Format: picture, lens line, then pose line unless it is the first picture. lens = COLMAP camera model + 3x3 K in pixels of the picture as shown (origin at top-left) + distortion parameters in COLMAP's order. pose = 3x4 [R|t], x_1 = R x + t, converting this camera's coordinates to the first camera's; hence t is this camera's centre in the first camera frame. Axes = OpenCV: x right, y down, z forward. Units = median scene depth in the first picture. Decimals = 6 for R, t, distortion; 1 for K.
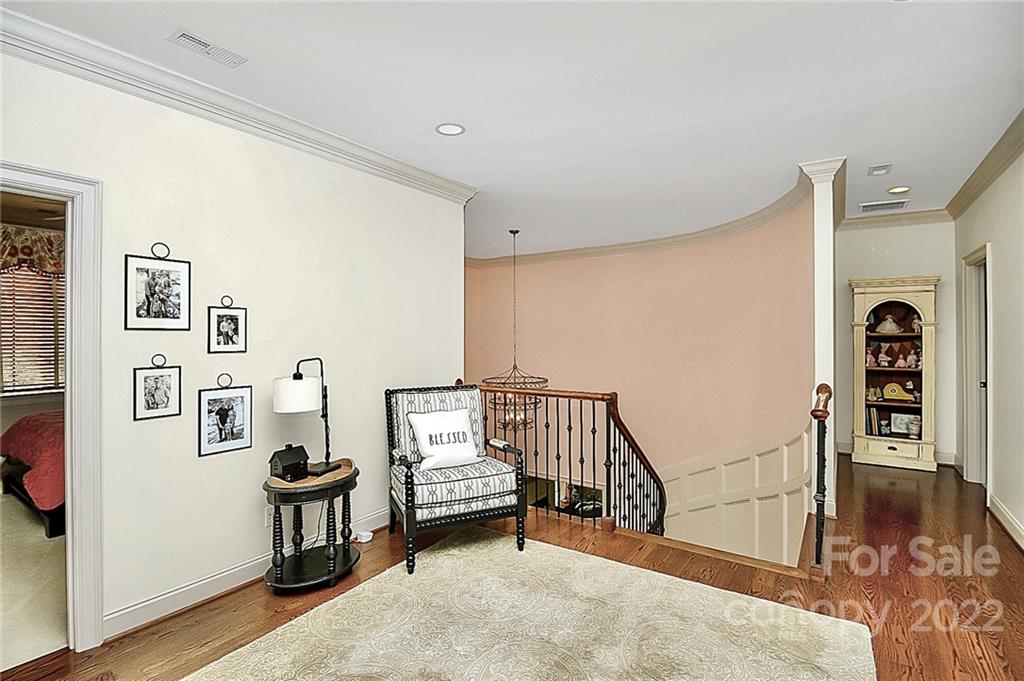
lens RADIAL K [[480.5, 0, 516.1], [0, 480.5, 338.7], [0, 0, 1]] dist [-0.002855, -0.000199]
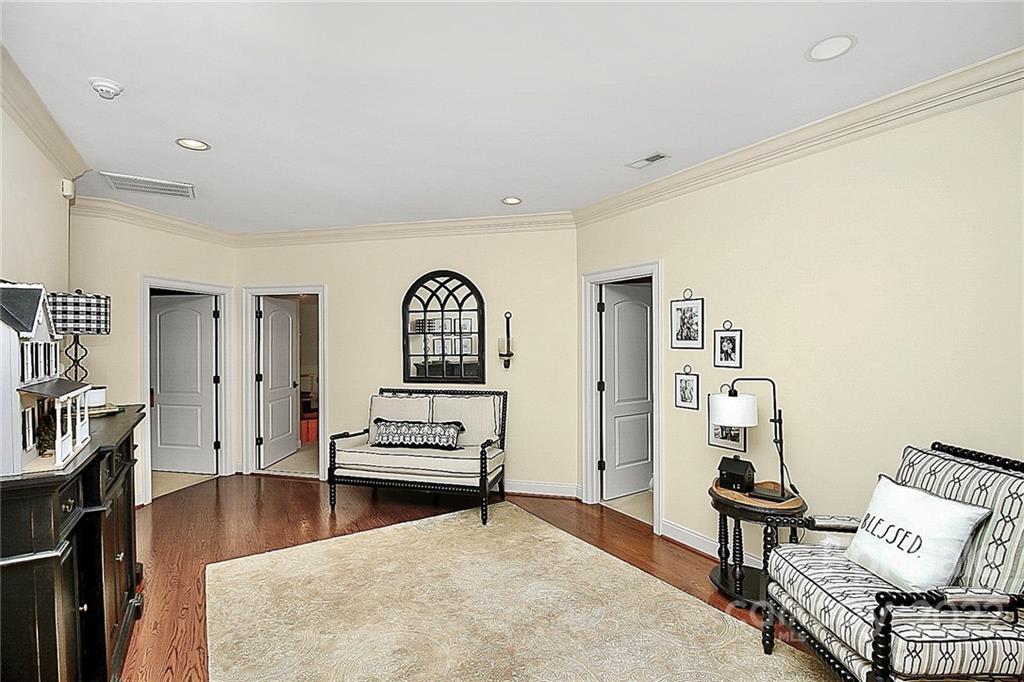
lens RADIAL K [[480.5, 0, 515.7], [0, 480.5, 339.6], [0, 0, 1]] dist [-0.002855, -0.000199]
pose [[-0.393285, 0.000798, -0.919416, 0.738318], [-0.003085, 0.999993, 0.002187, -0.043051], [0.919412, 0.003696, -0.393280, 0.999745]]
